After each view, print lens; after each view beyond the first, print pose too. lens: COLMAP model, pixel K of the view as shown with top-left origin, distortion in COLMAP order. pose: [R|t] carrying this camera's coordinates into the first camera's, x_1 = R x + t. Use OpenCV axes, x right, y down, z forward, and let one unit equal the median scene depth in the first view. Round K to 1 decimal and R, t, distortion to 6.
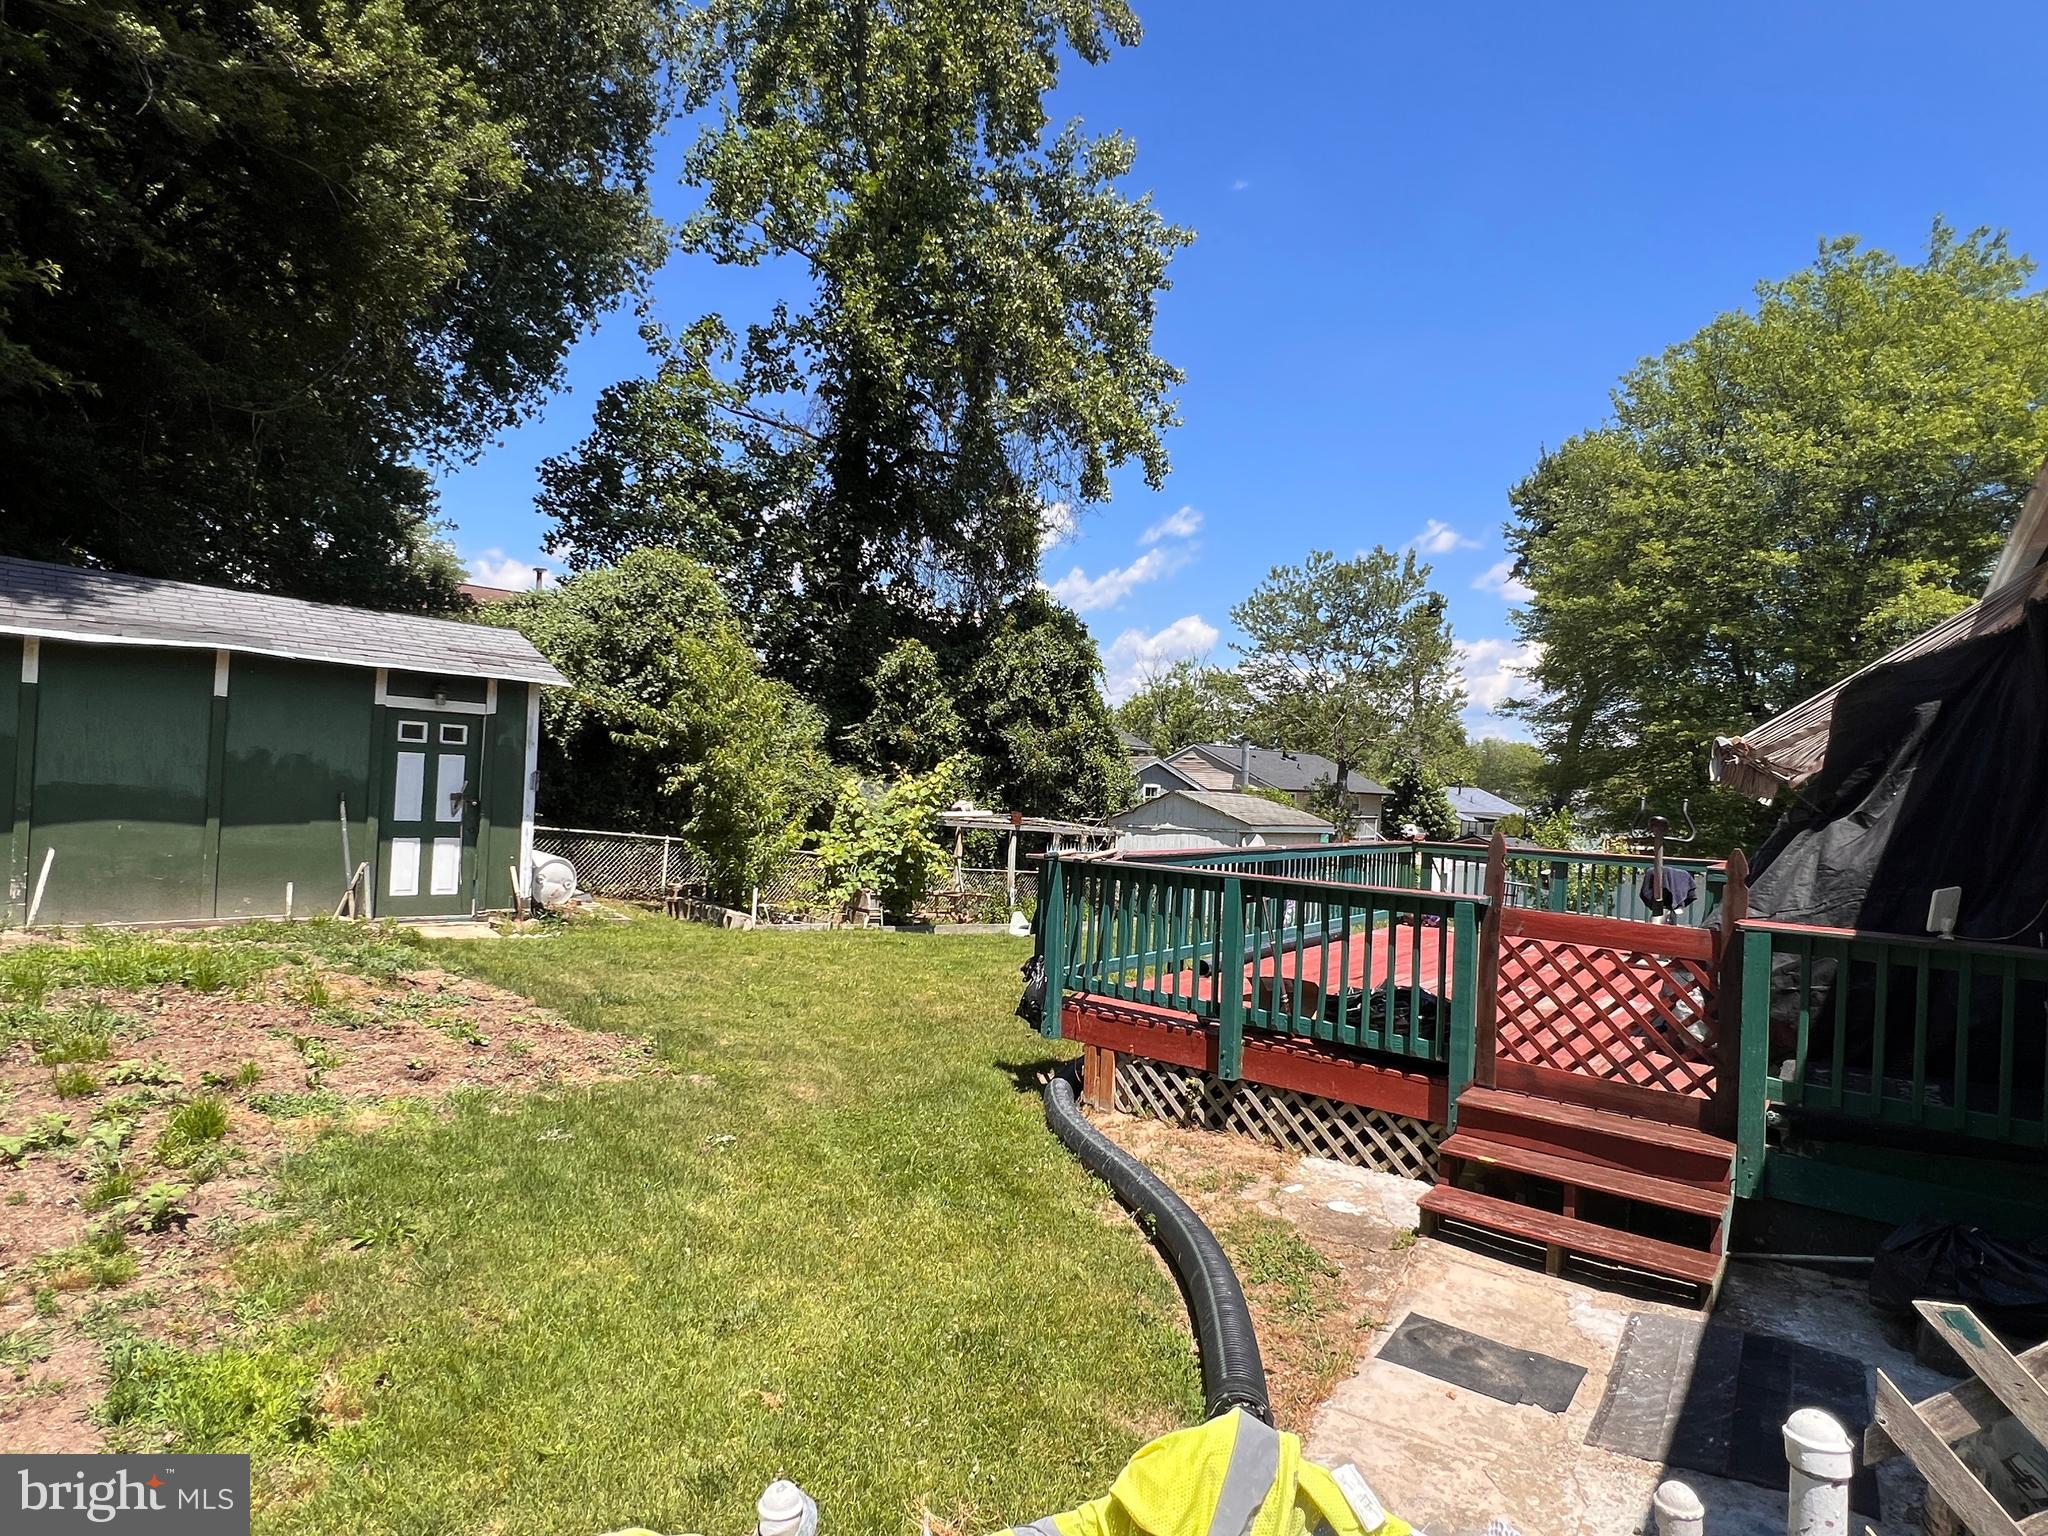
lens RADIAL K [[1100.9, 0, 1029.9], [0, 1100.9, 783.6], [0, 0, 1]] dist [0.004667, 0.001420]
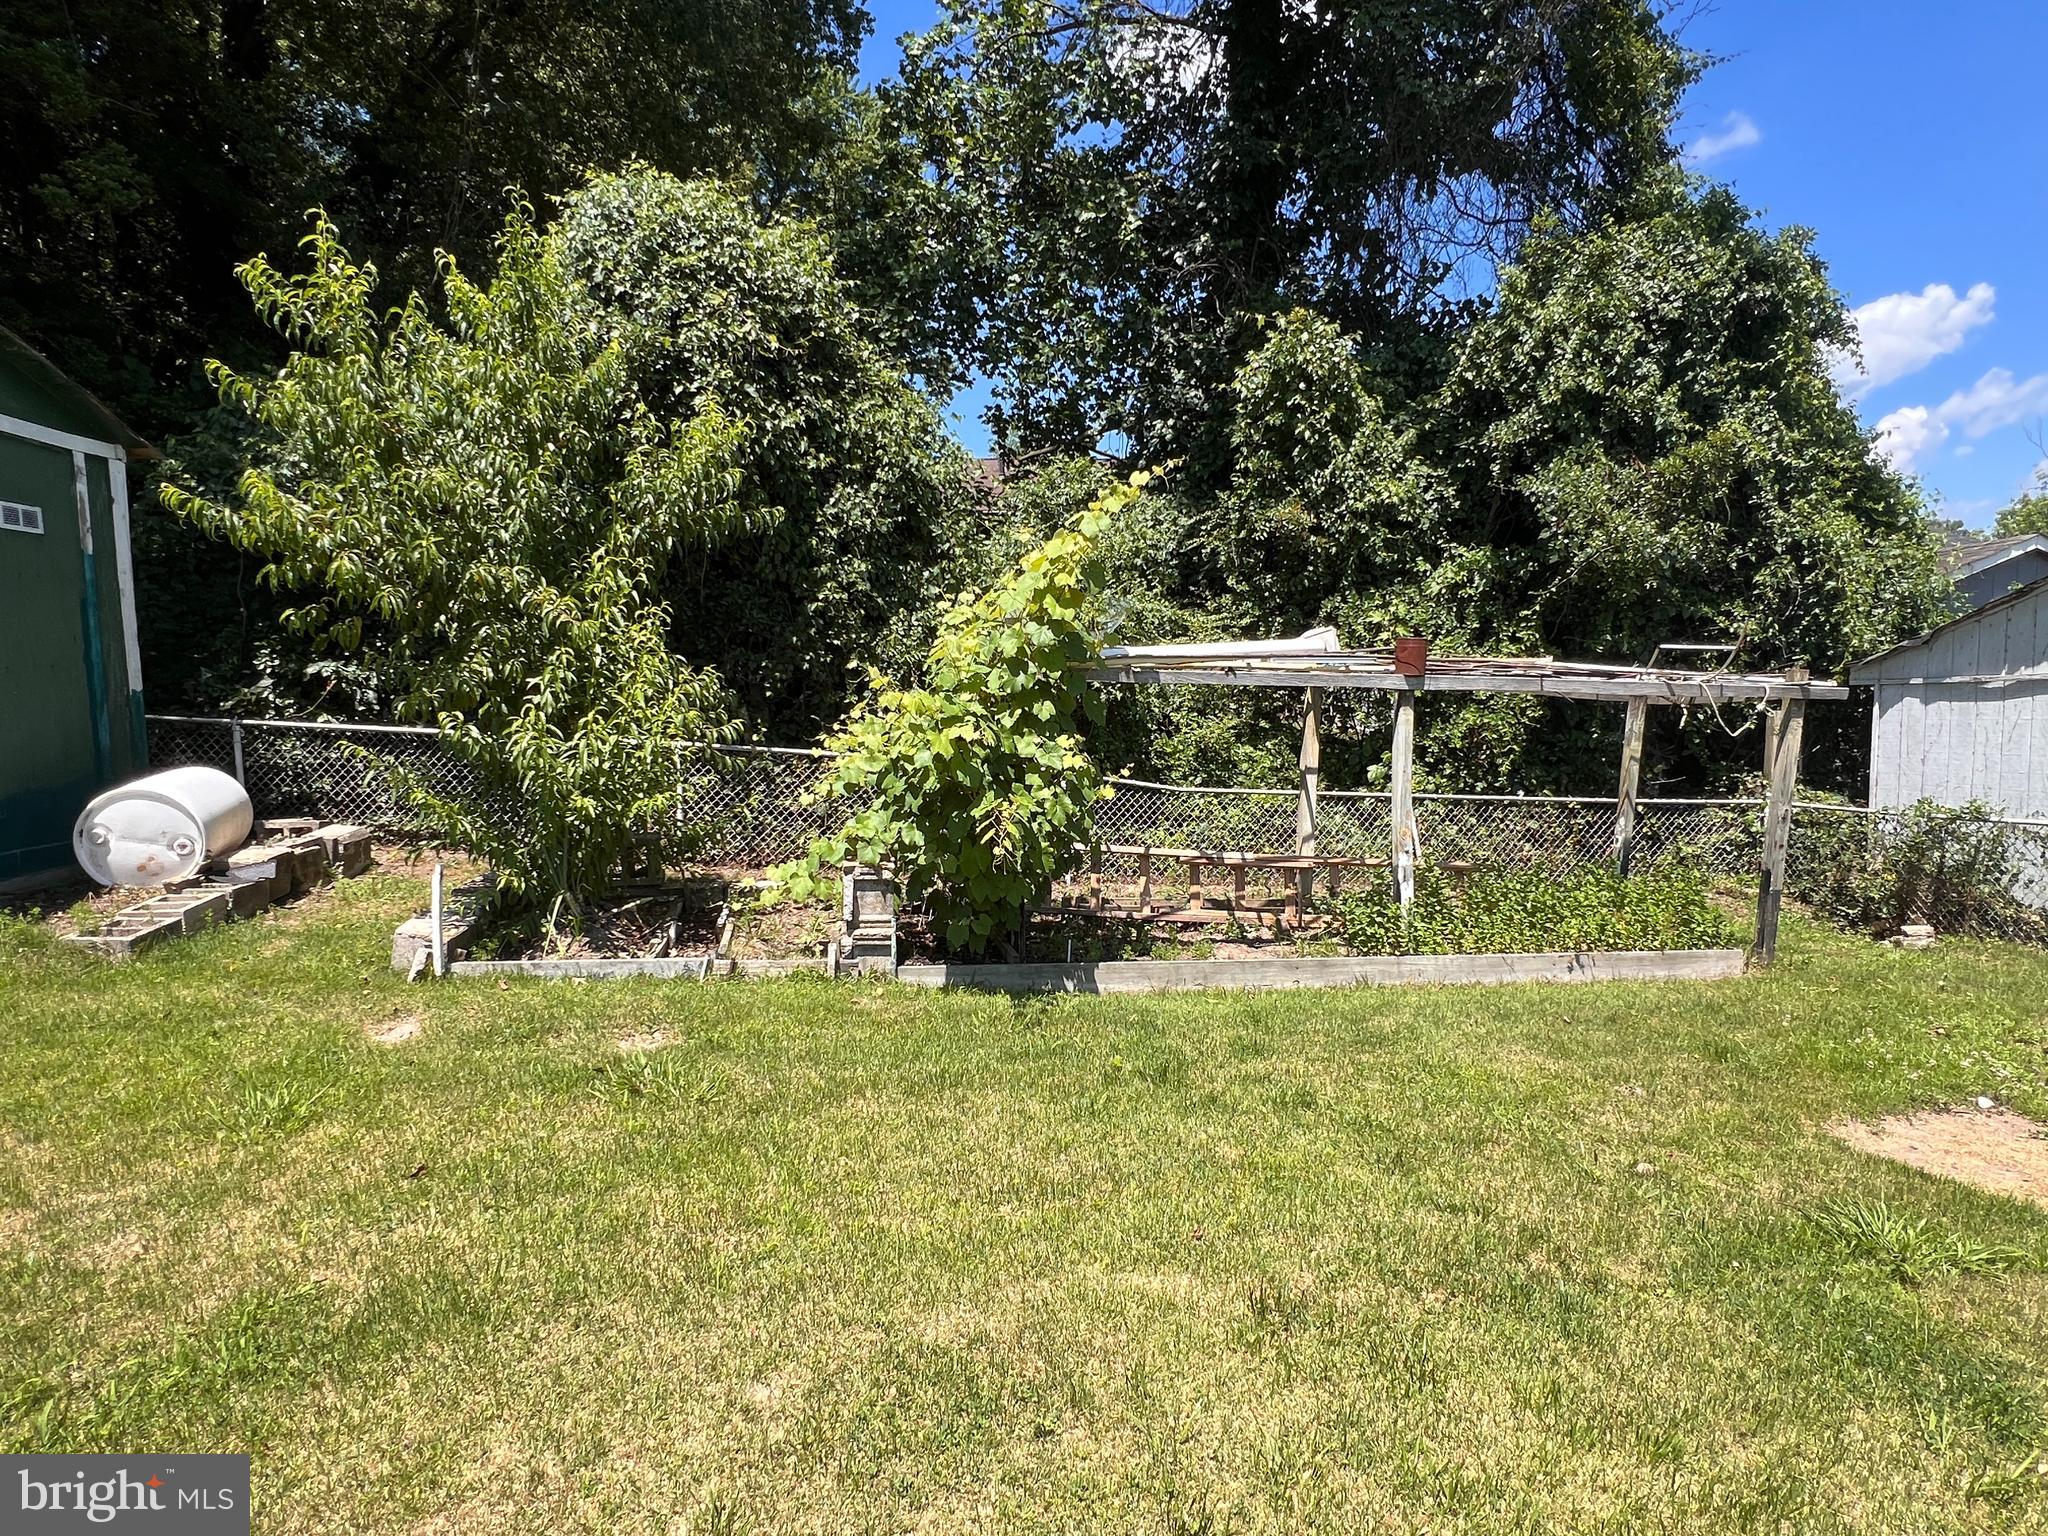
lens RADIAL K [[1100.9, 0, 1029.9], [0, 1100.9, 783.6], [0, 0, 1]] dist [0.004667, 0.001420]
pose [[0.789480, -0.011745, -0.613665, 0.090272], [0.057318, 0.996858, 0.054661, 0.038557], [0.611095, -0.078328, 0.787672, 0.541292]]
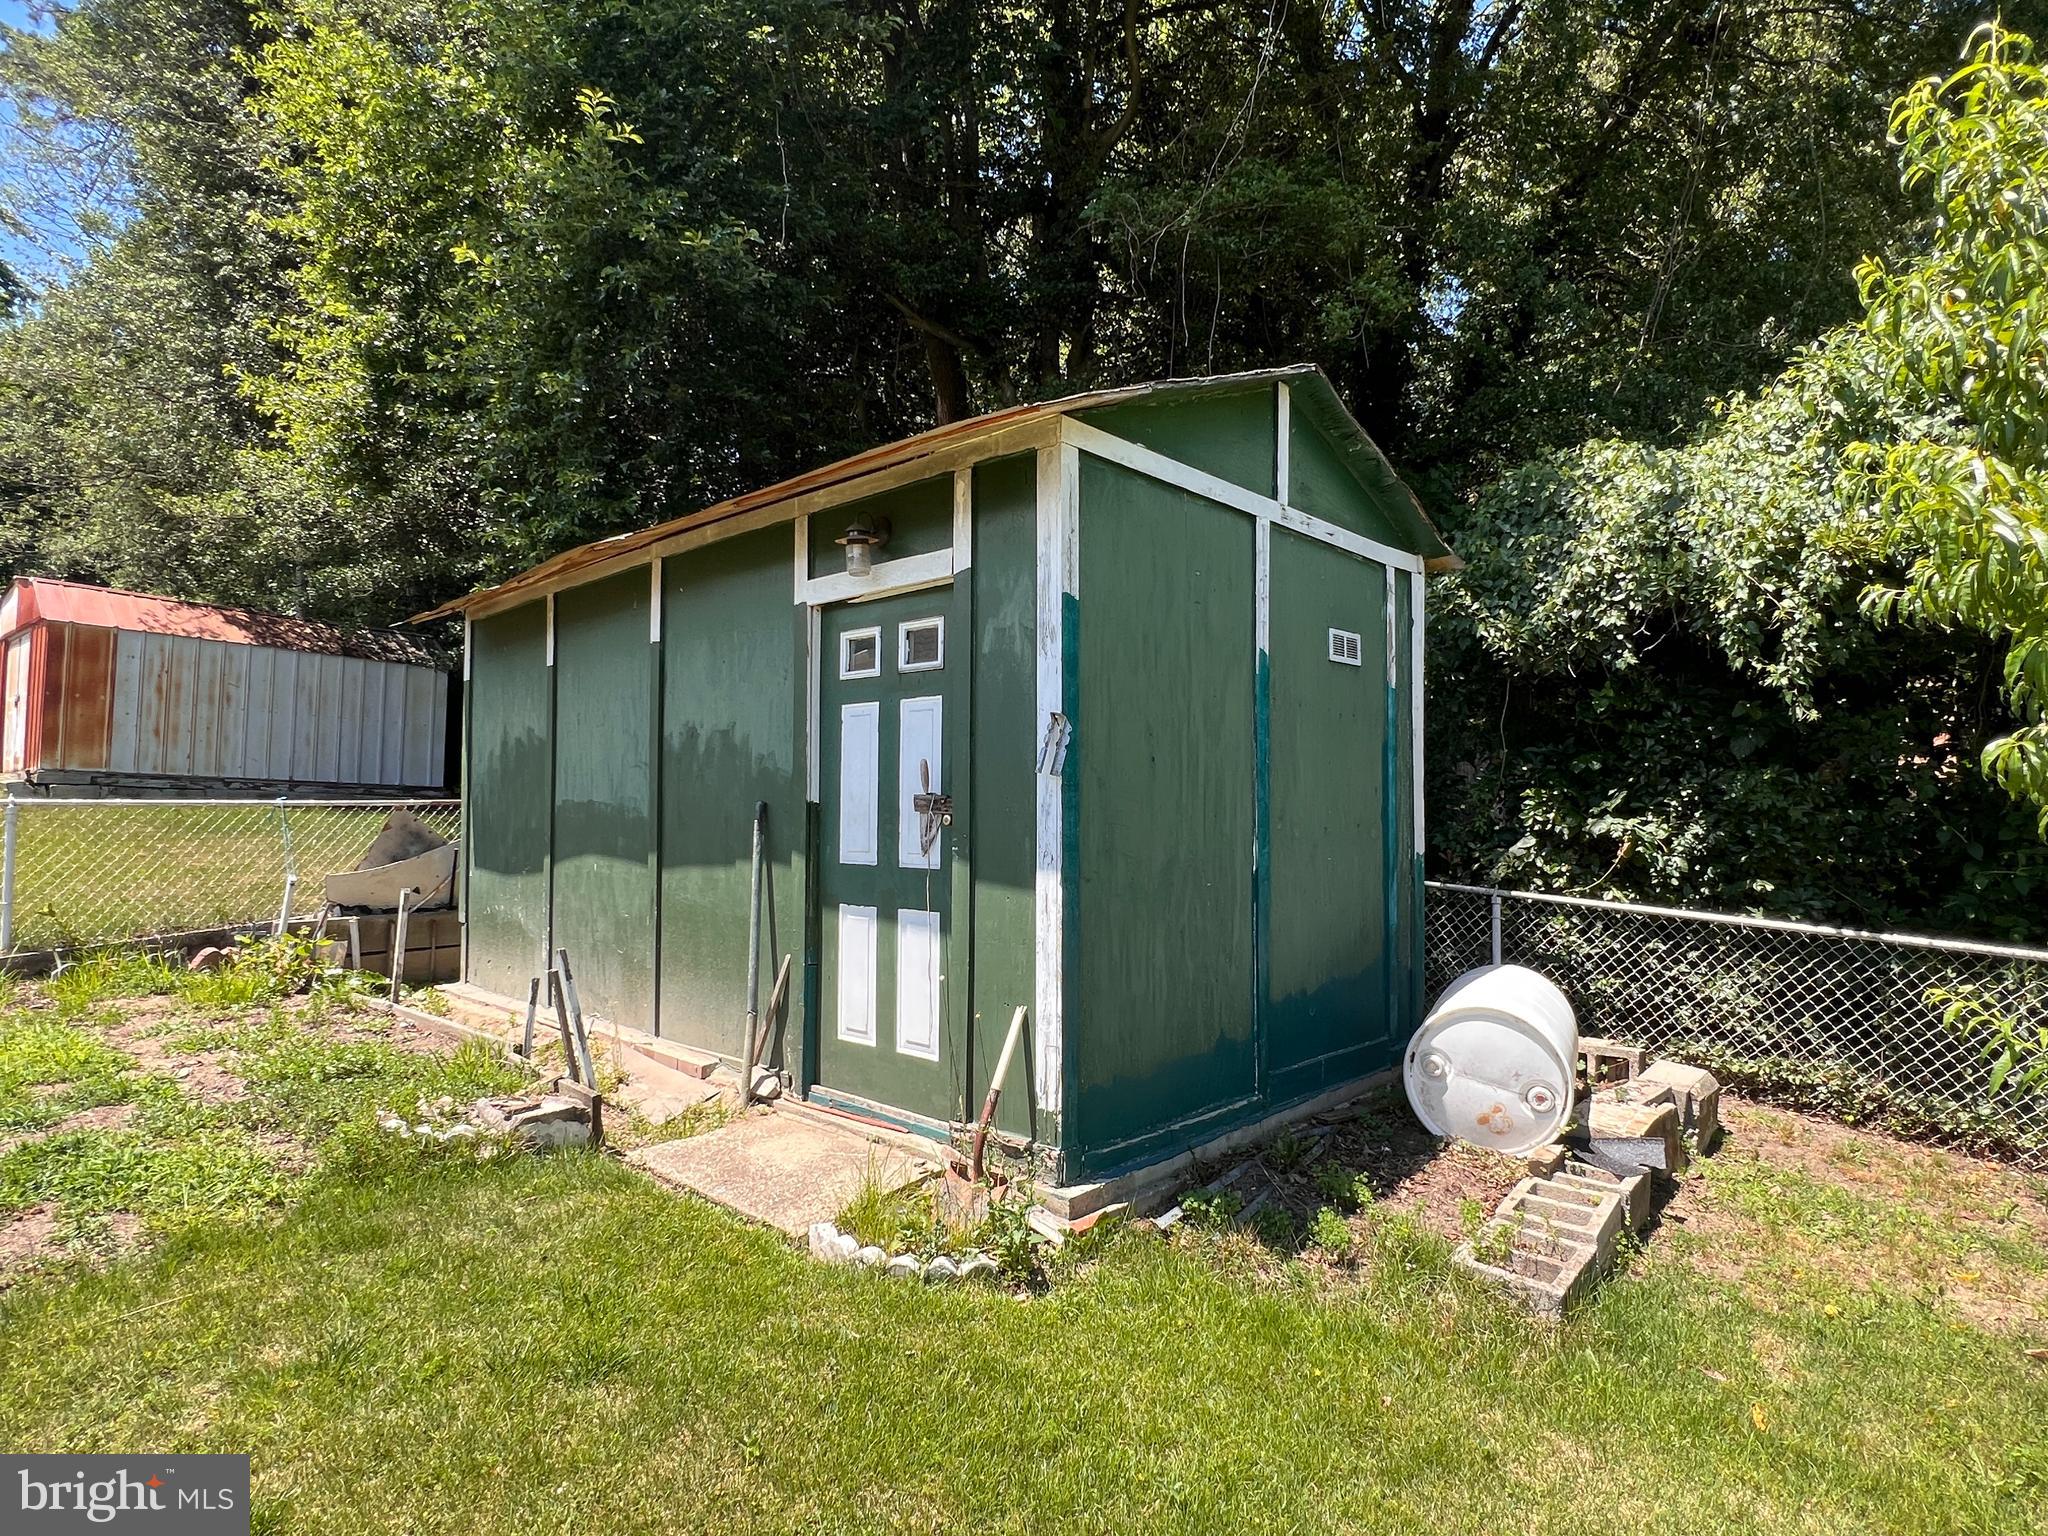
lens RADIAL K [[1100.9, 0, 1029.9], [0, 1100.9, 783.6], [0, 0, 1]] dist [0.004667, 0.001420]
pose [[0.077183, -0.089743, -0.992970, -0.071336], [-0.004986, 0.995894, -0.090395, 0.020681], [0.997004, 0.011928, 0.076419, 0.526816]]
